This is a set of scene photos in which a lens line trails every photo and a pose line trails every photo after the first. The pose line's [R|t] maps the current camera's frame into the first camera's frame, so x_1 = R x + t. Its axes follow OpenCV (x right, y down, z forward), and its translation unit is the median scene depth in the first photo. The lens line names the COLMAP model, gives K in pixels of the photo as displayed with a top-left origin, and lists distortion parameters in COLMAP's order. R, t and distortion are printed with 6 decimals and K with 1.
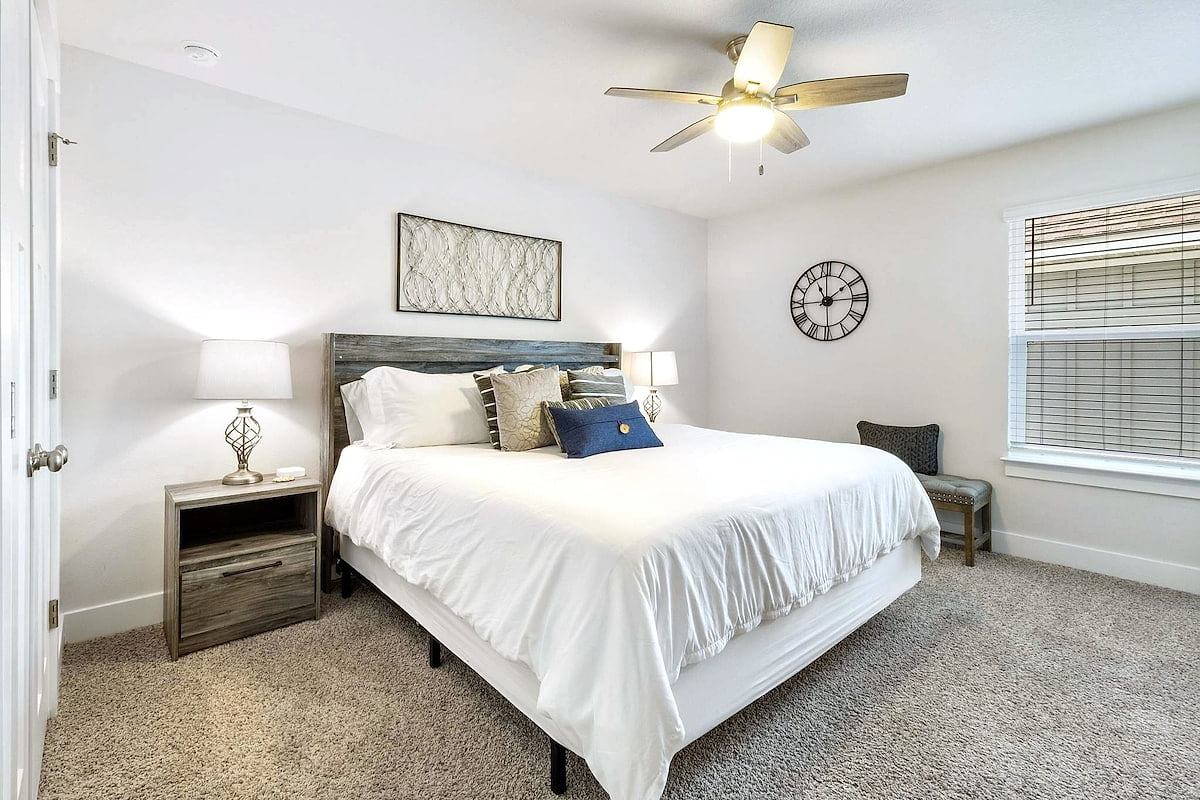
lens RADIAL K [[564.2, 0, 594.5], [0, 564.2, 368.0], [0, 0, 1]] dist [0.002392, 0.000206]
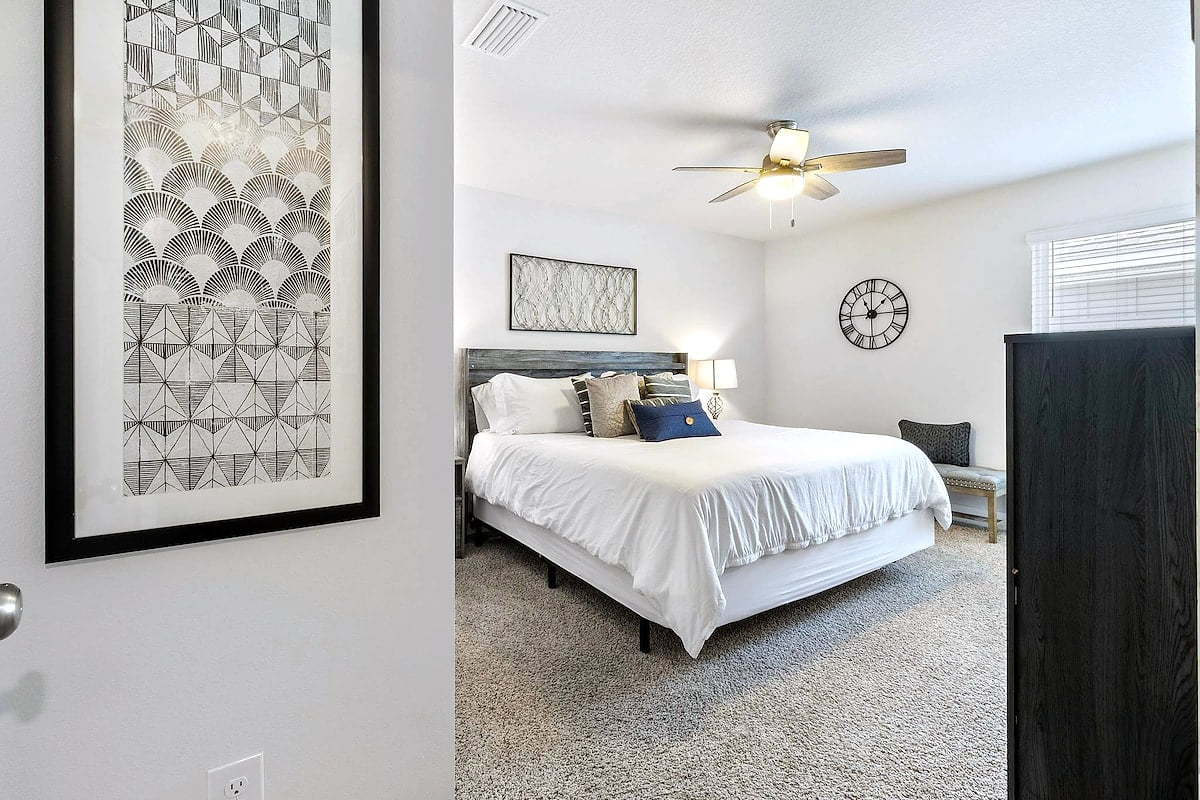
lens RADIAL K [[564.2, 0, 594.5], [0, 564.2, 368.0], [0, 0, 1]] dist [0.002392, 0.000206]
pose [[0.992765, -0.005019, -0.119969, -0.006758], [0.003565, 0.999918, -0.012336, 0.002497], [0.120021, 0.011819, 0.992701, -0.295589]]
